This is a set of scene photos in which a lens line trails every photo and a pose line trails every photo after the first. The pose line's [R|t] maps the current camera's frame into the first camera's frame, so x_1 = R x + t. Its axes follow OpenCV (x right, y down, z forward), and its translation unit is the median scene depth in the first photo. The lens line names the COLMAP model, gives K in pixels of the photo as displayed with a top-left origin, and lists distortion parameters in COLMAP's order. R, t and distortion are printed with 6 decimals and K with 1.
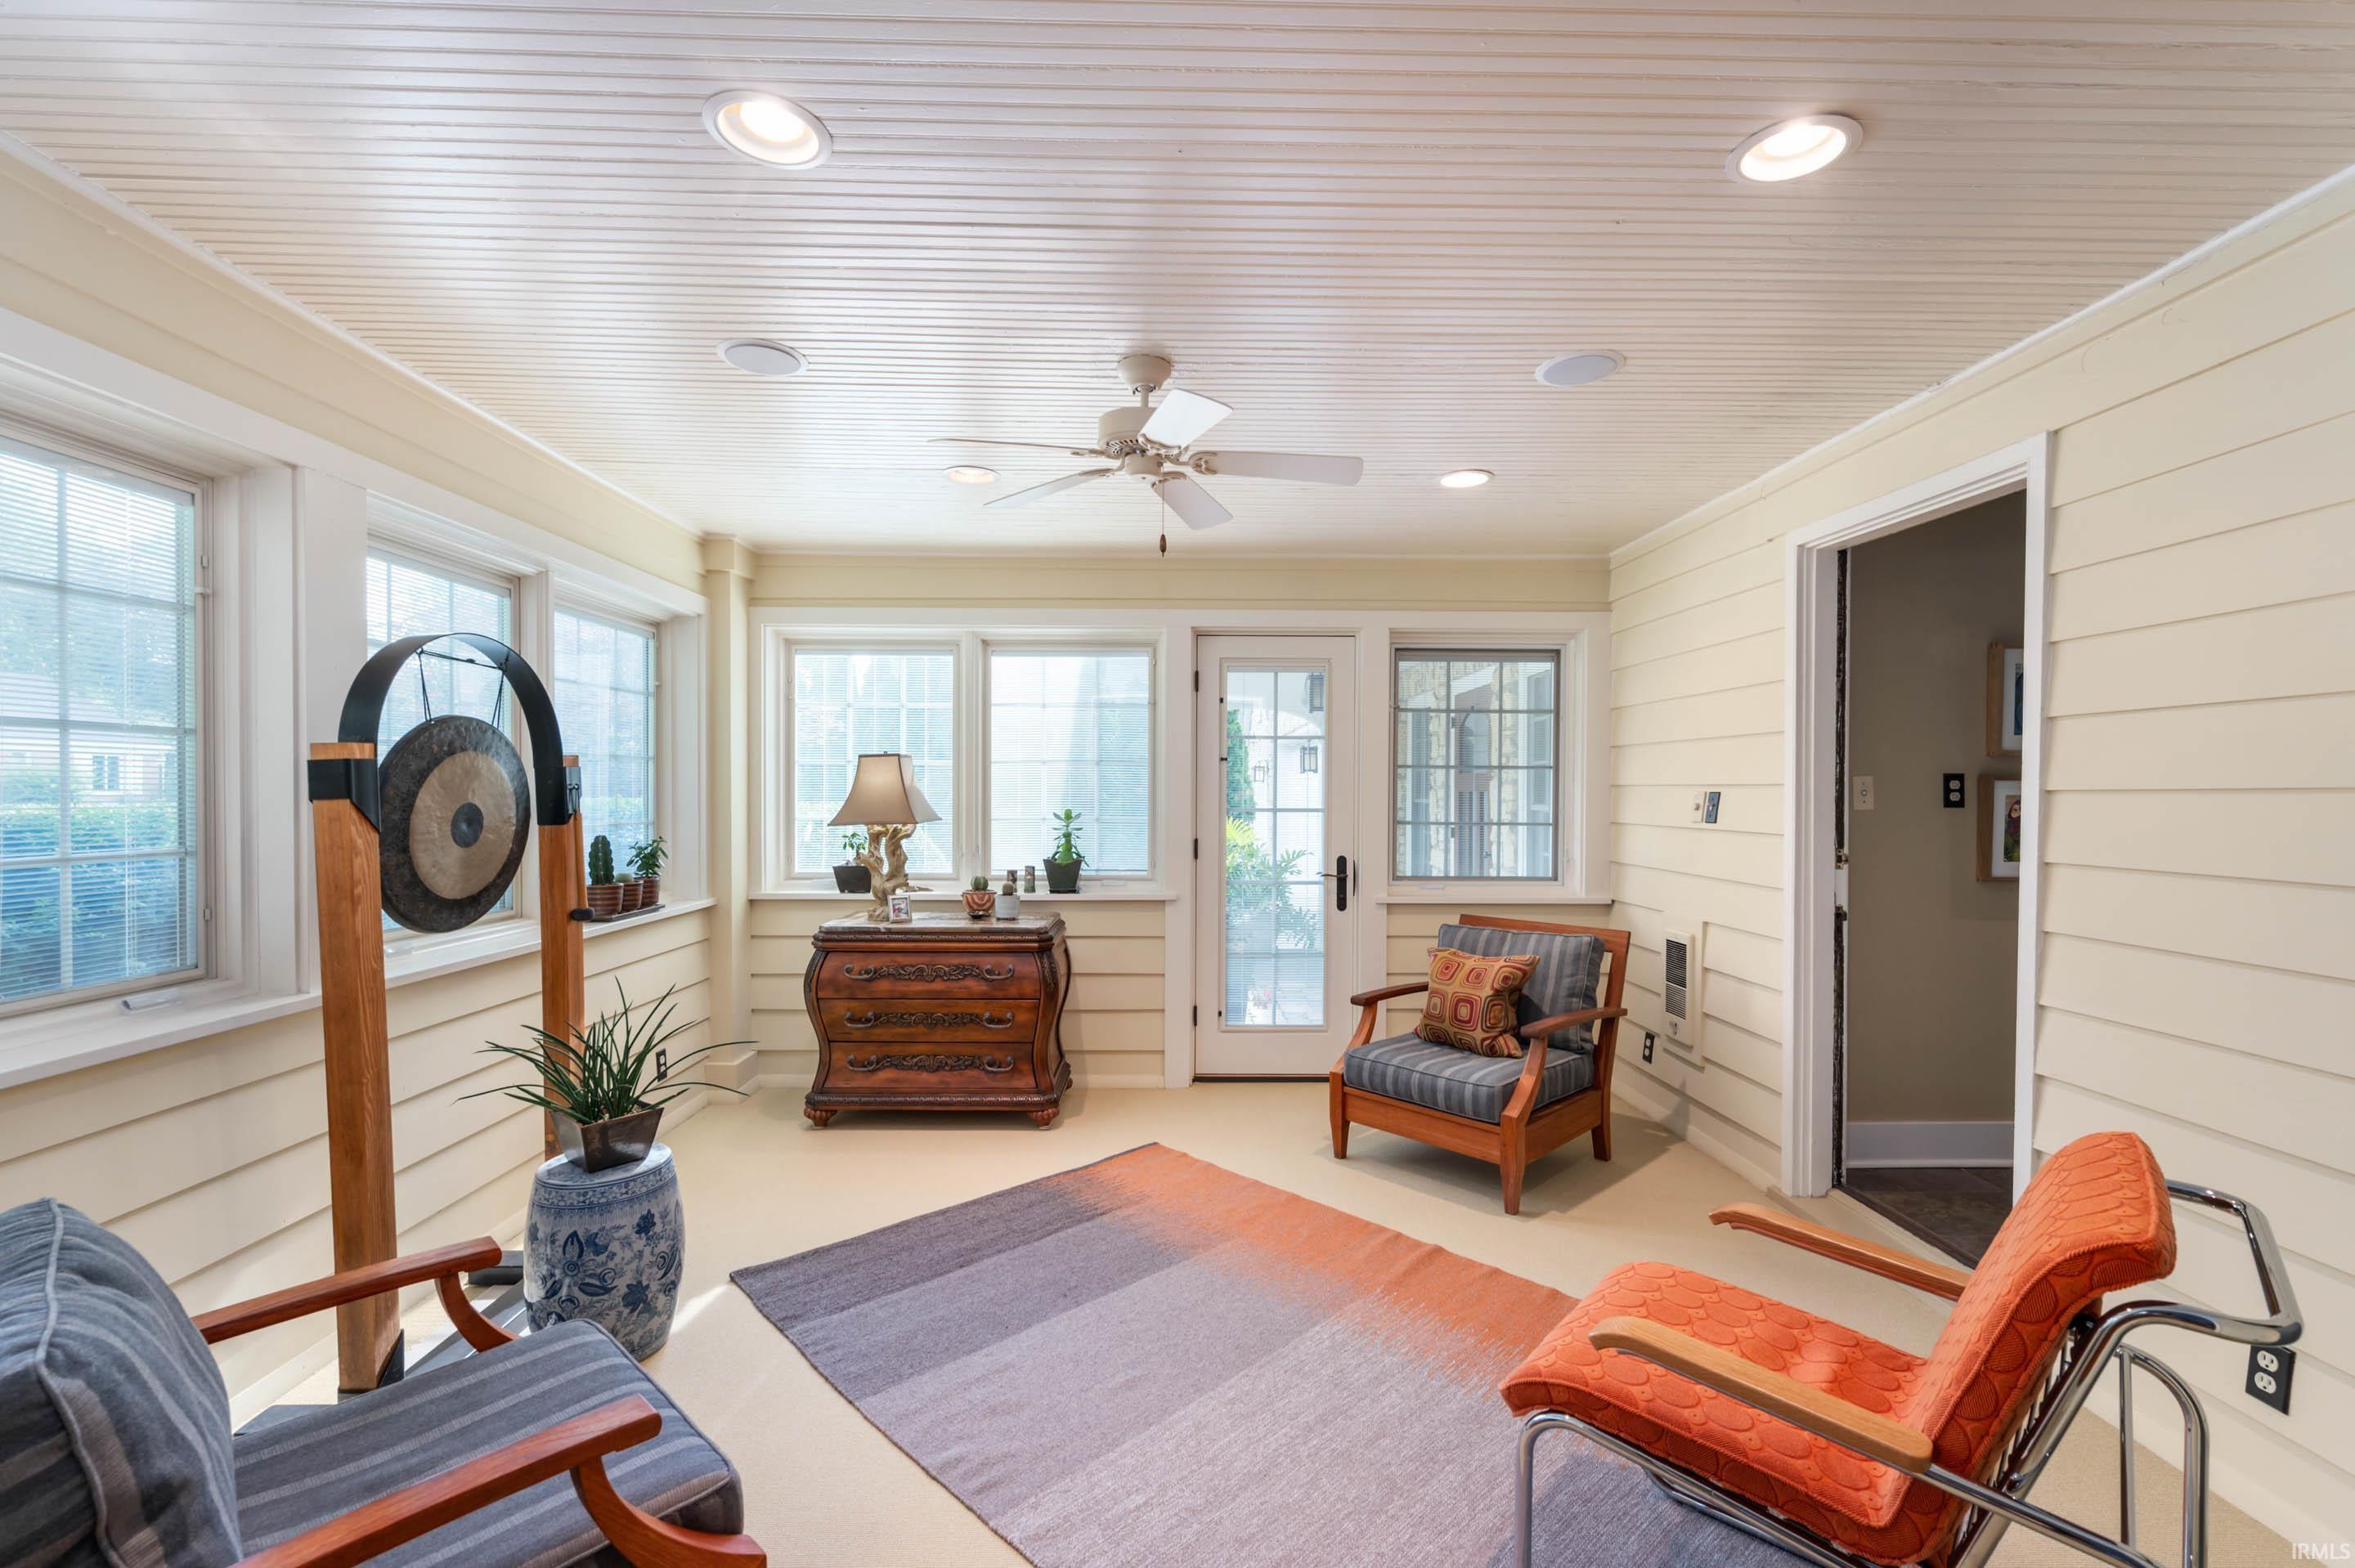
lens RADIAL K [[975.2, 0, 1177.2], [0, 975.2, 792.0], [0, 0, 1]] dist [0.000477, 0.000061]
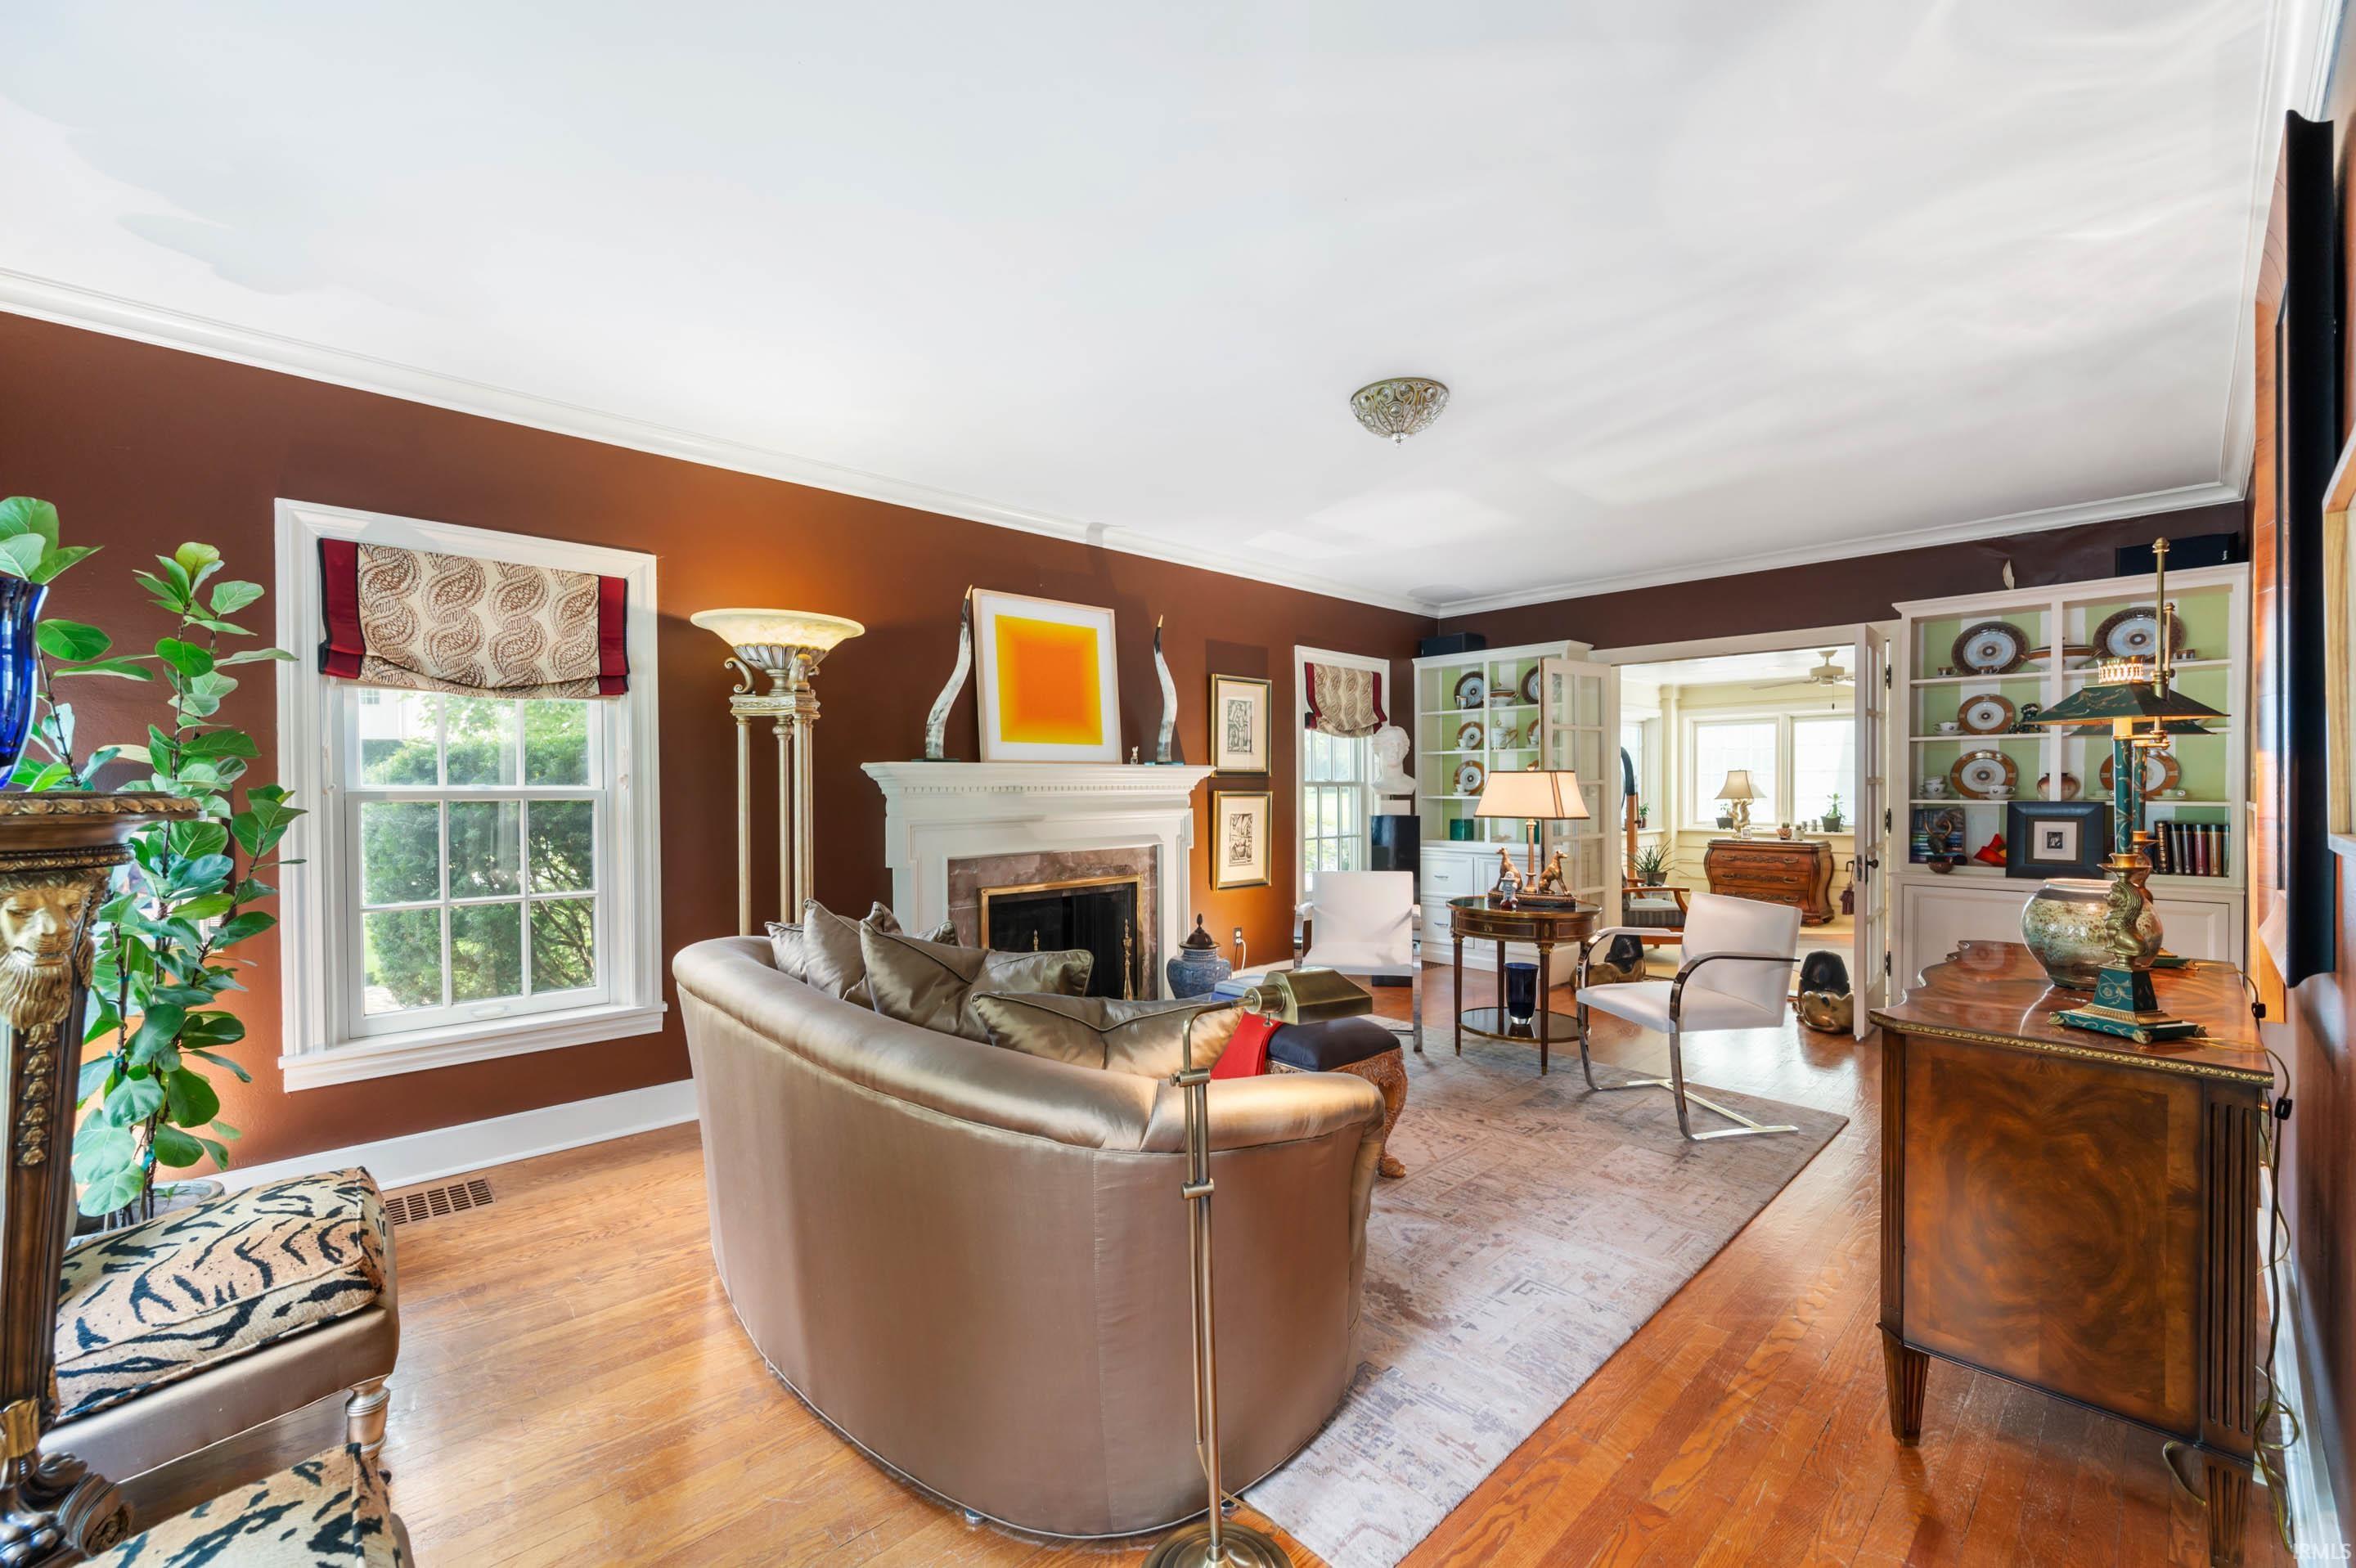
lens RADIAL K [[933.2, 0, 1177.0], [0, 933.2, 791.5], [0, 0, 1]] dist [-0.001691, -0.000012]
pose [[0.650880, 0.001053, -0.759180, 0.530038], [0.000906, 0.999997, 0.002164, 0.007692], [0.759180, -0.002096, 0.650877, -1.511891]]
